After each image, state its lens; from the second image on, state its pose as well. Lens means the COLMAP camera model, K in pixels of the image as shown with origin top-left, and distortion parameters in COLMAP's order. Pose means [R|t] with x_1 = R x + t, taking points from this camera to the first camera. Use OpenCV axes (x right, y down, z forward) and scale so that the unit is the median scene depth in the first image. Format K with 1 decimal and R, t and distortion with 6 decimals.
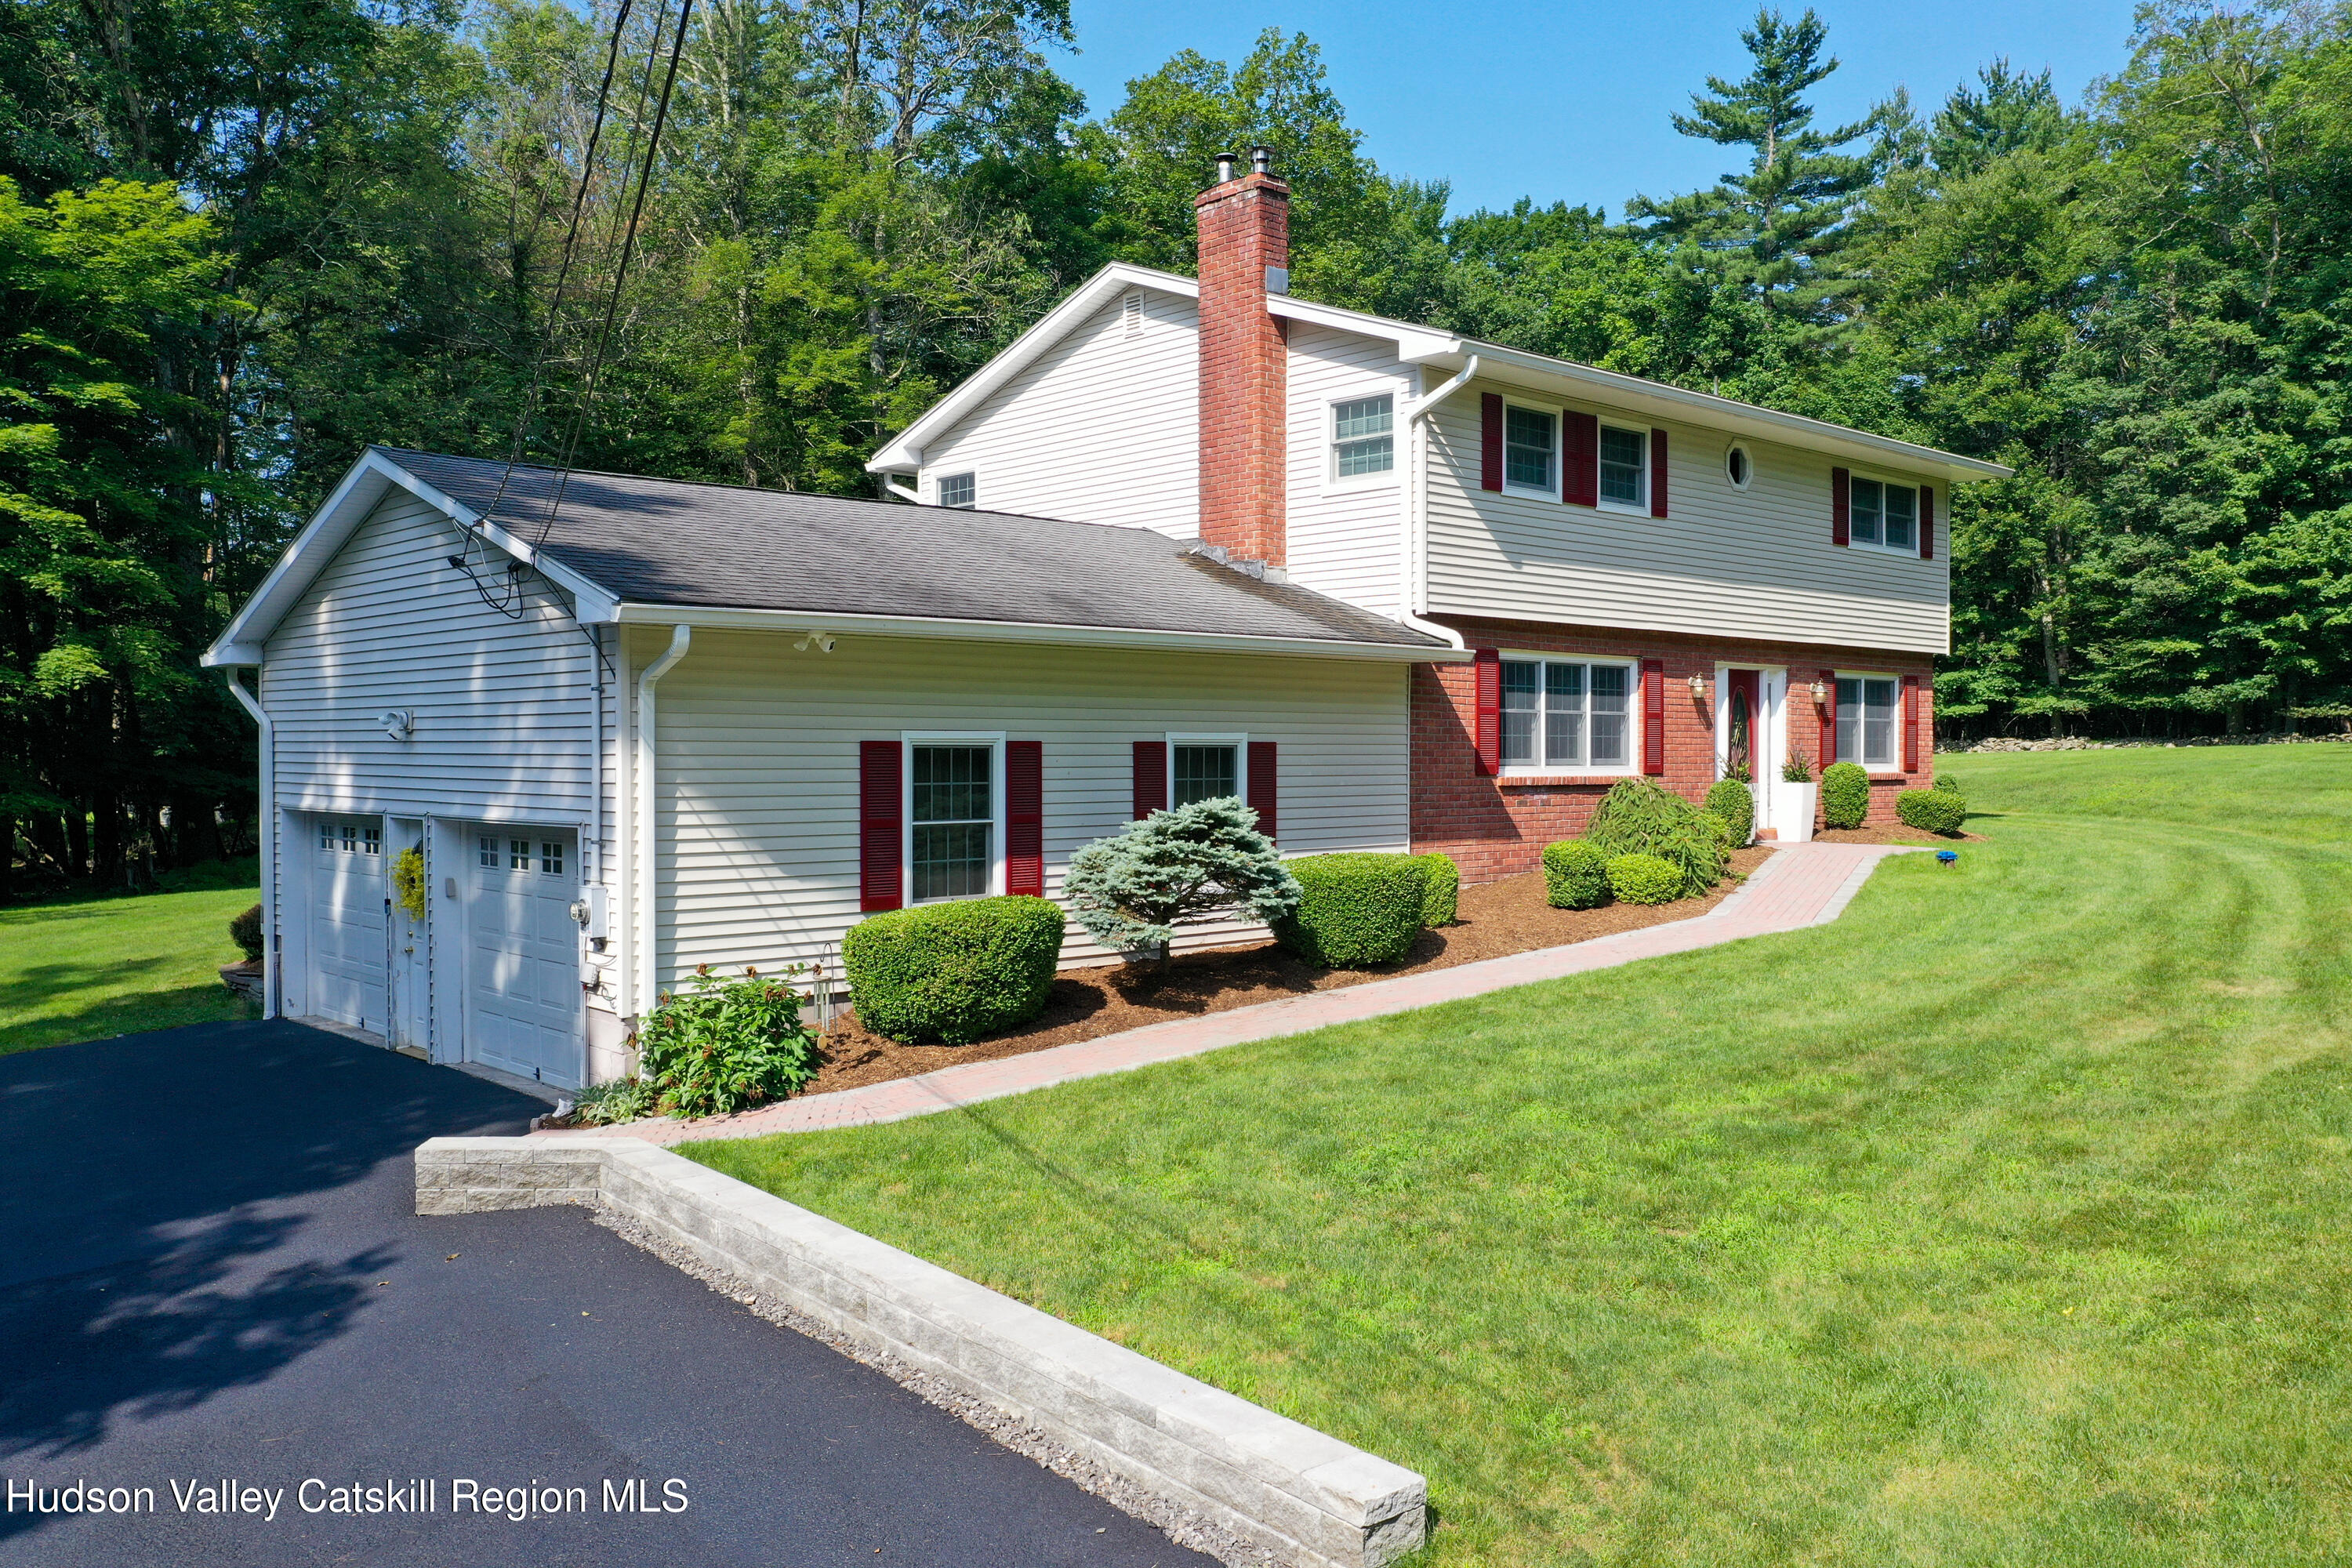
lens RADIAL K [[1835.4, 0, 1176.0], [0, 1835.4, 784.0], [0, 0, 1]] dist [-0.001343, 0.006988]
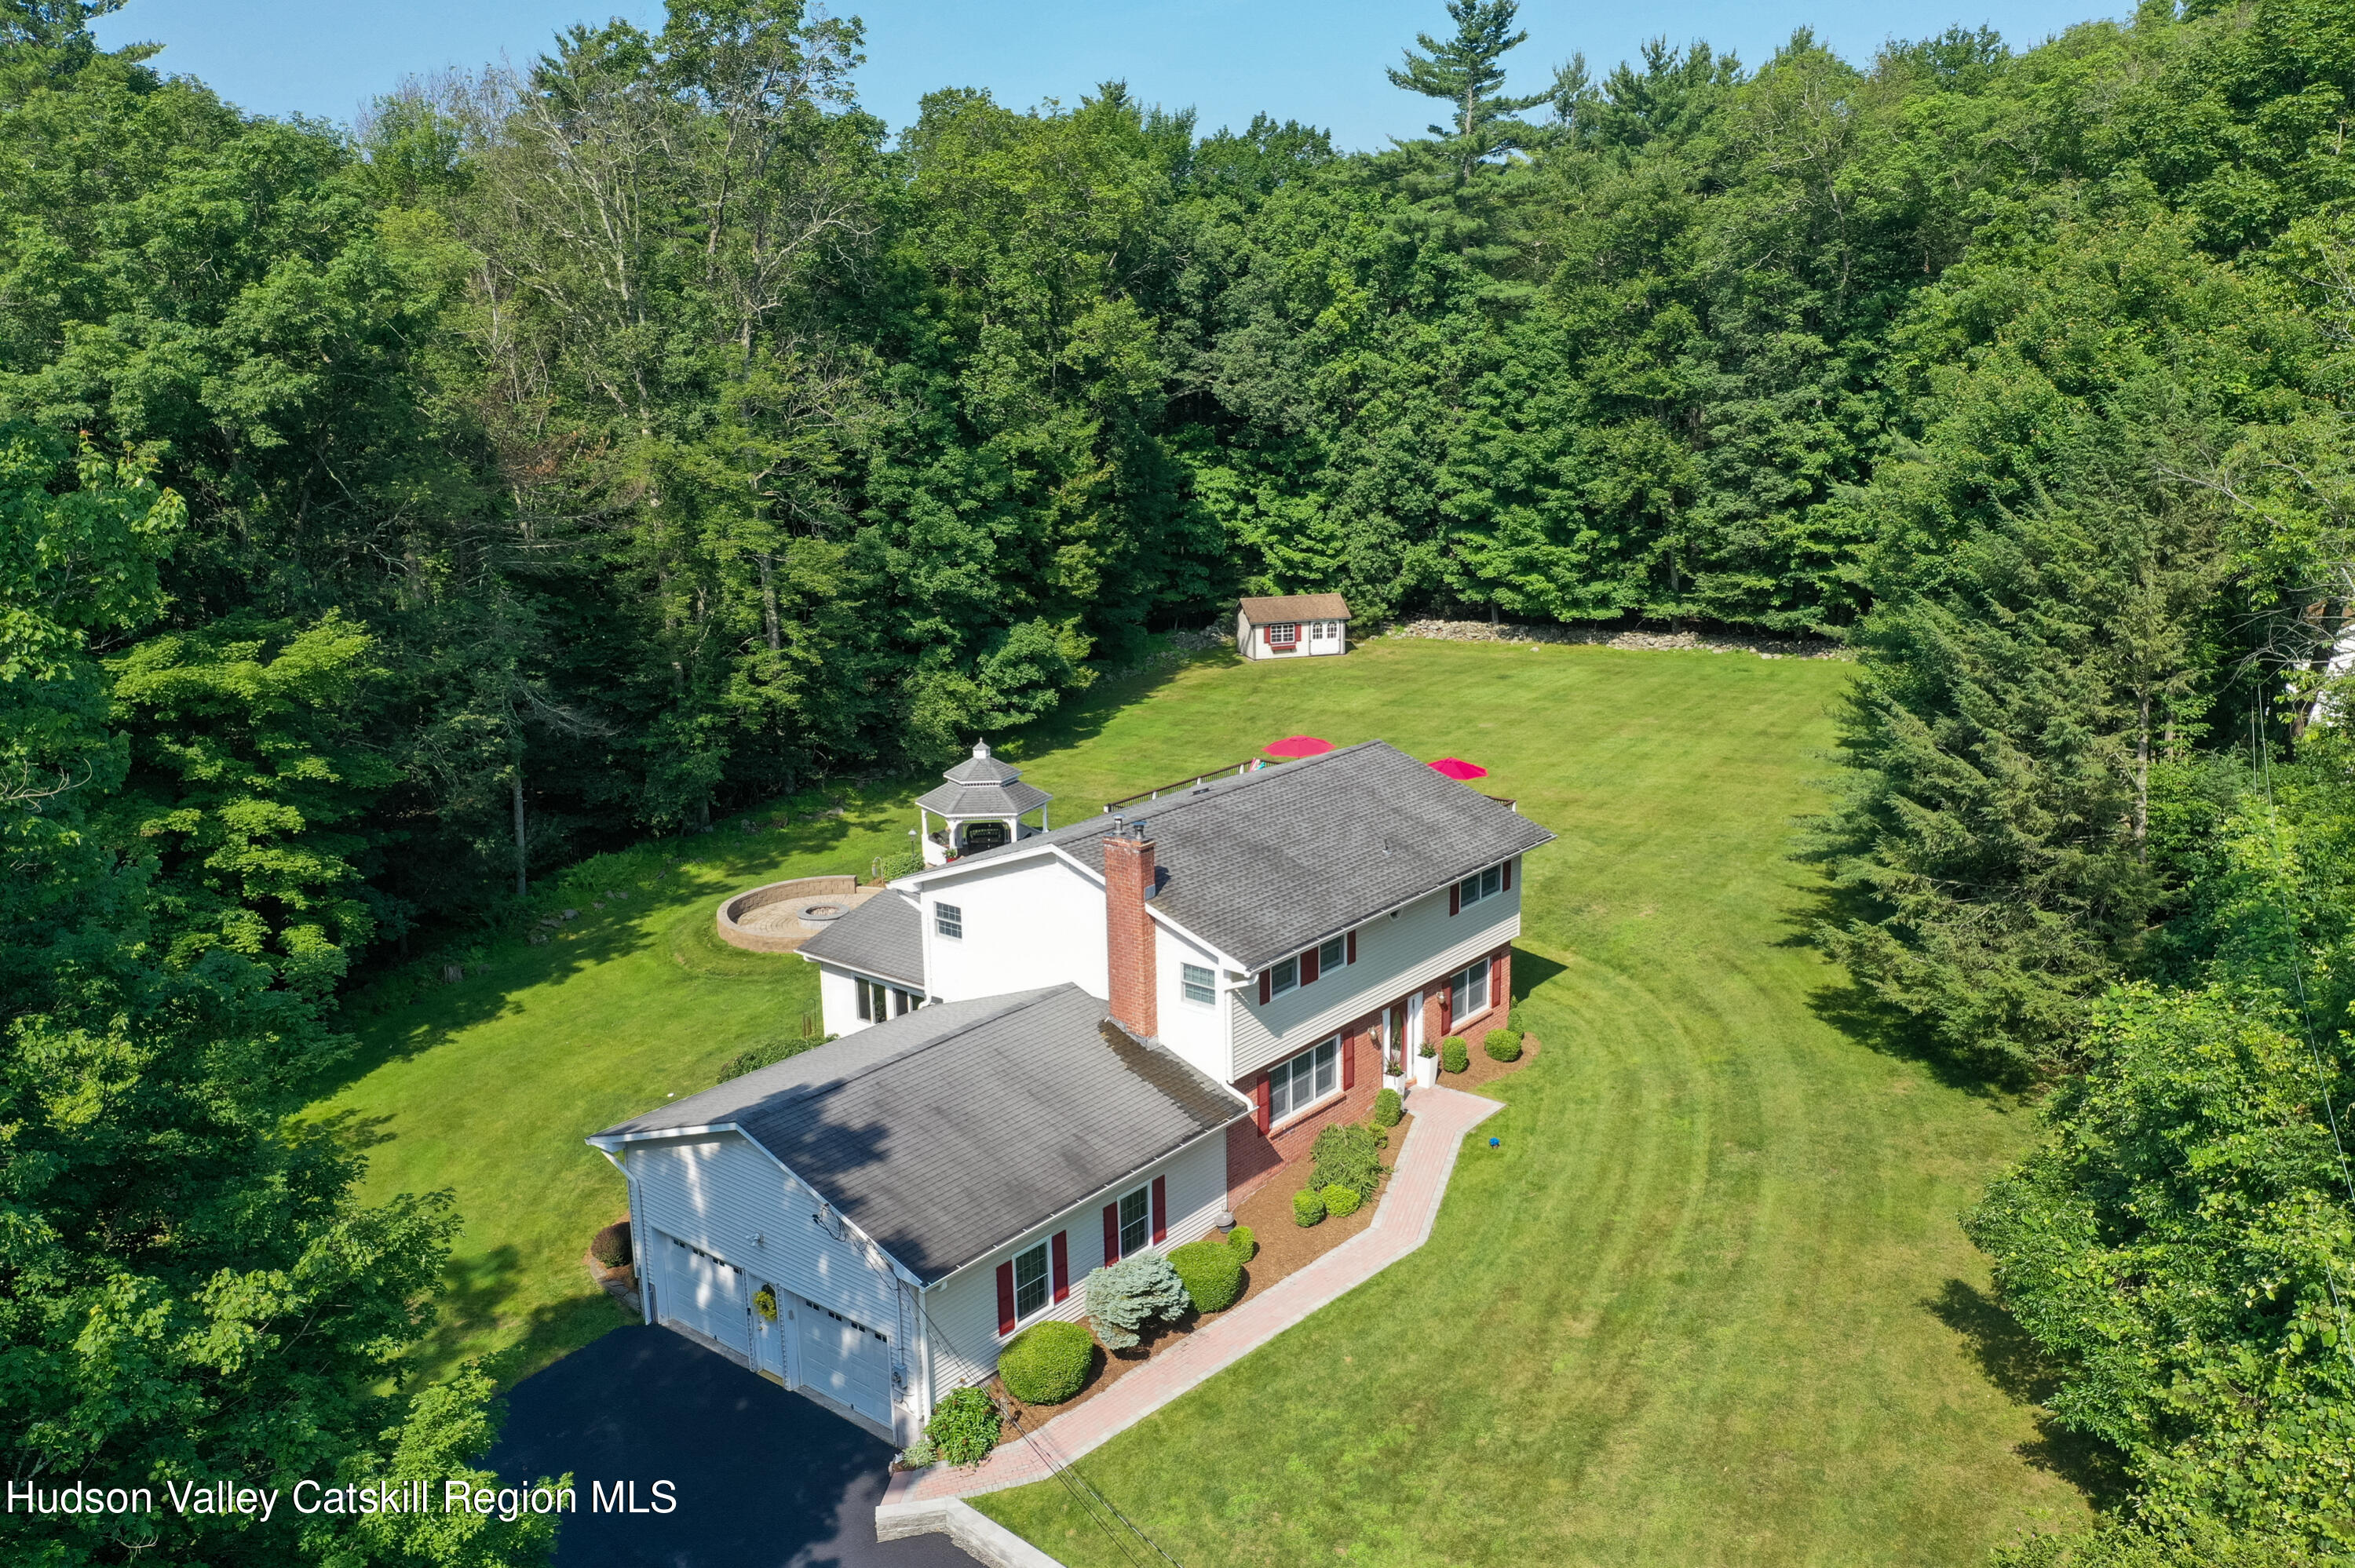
lens RADIAL K [[1837.5, 0, 1177.5], [0, 1837.5, 784.0], [0, 0, 1]] dist [-0.001343, 0.006988]
pose [[0.989211, -0.052523, 0.136762, -0.049324], [0.020423, 0.973848, 0.226279, -0.238408], [-0.145070, -0.221044, 0.964414, -0.230519]]
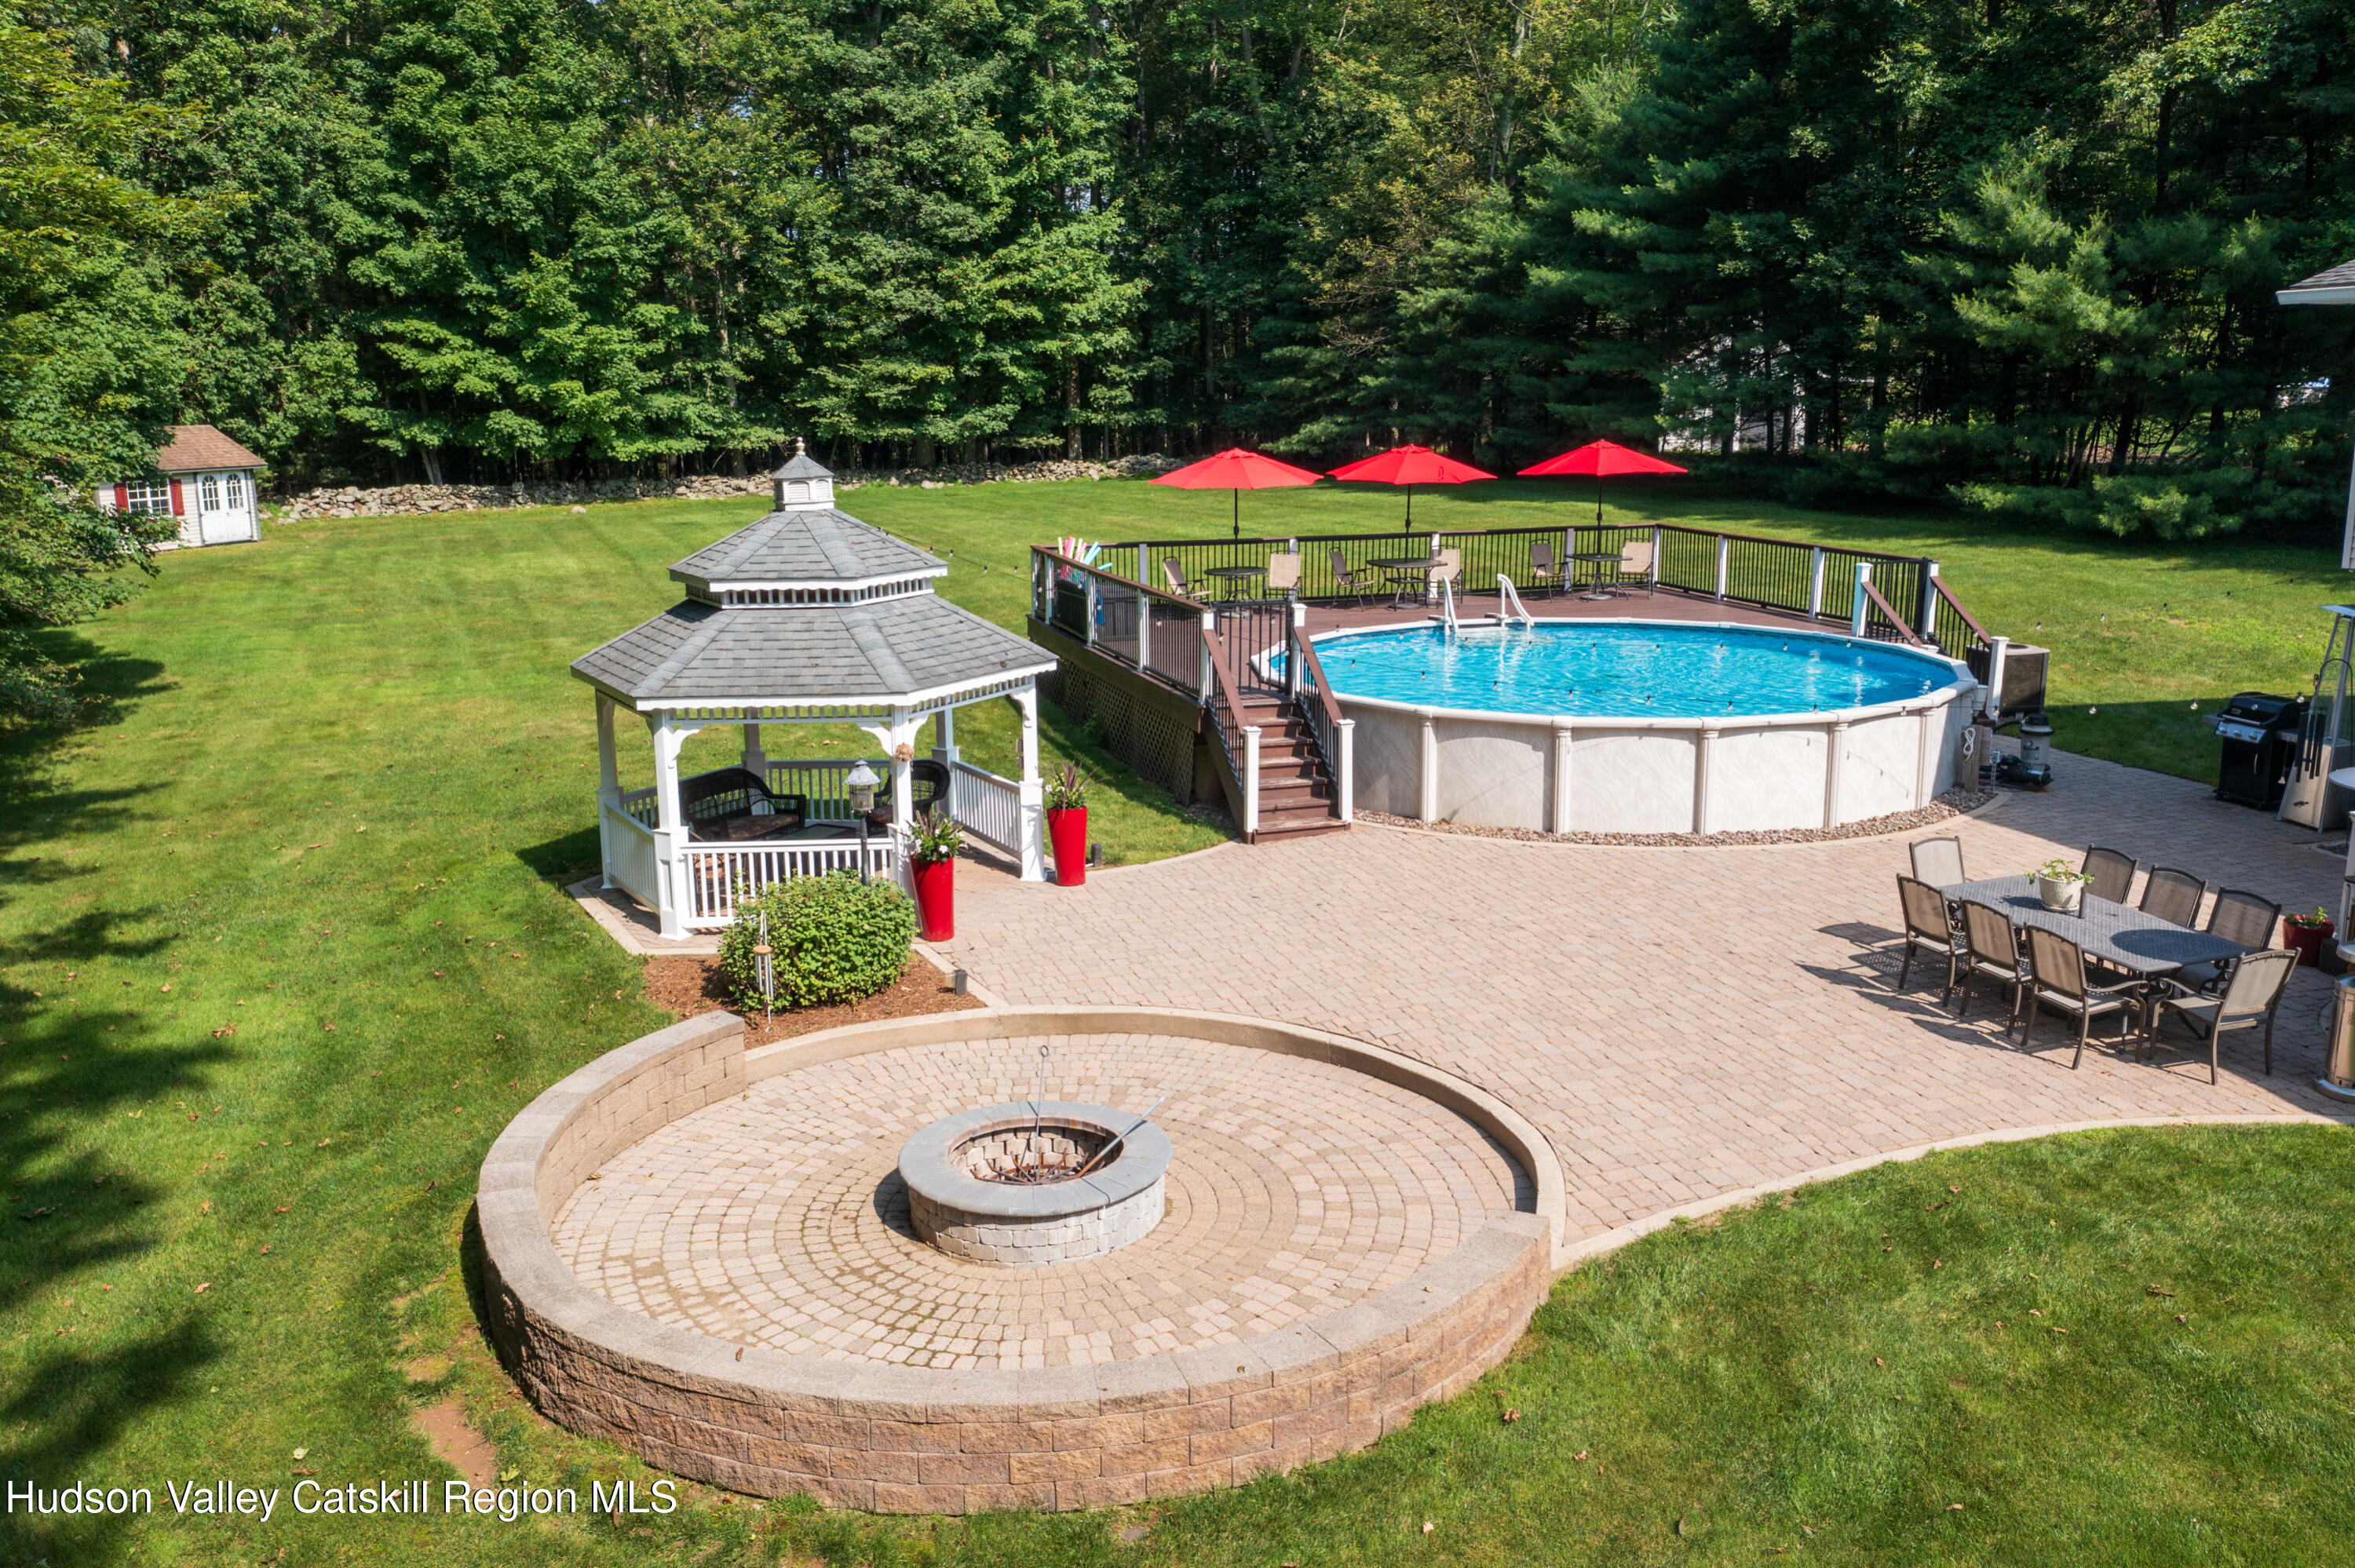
lens RADIAL K [[1837.5, 0, 1177.5], [0, 1837.5, 784.0], [0, 0, 1]] dist [-0.001343, 0.006988]
pose [[0.425477, -0.197647, 0.883122, -0.223959], [0.023353, 0.977932, 0.207615, -0.060962], [-0.904668, -0.067712, 0.420703, 0.504758]]
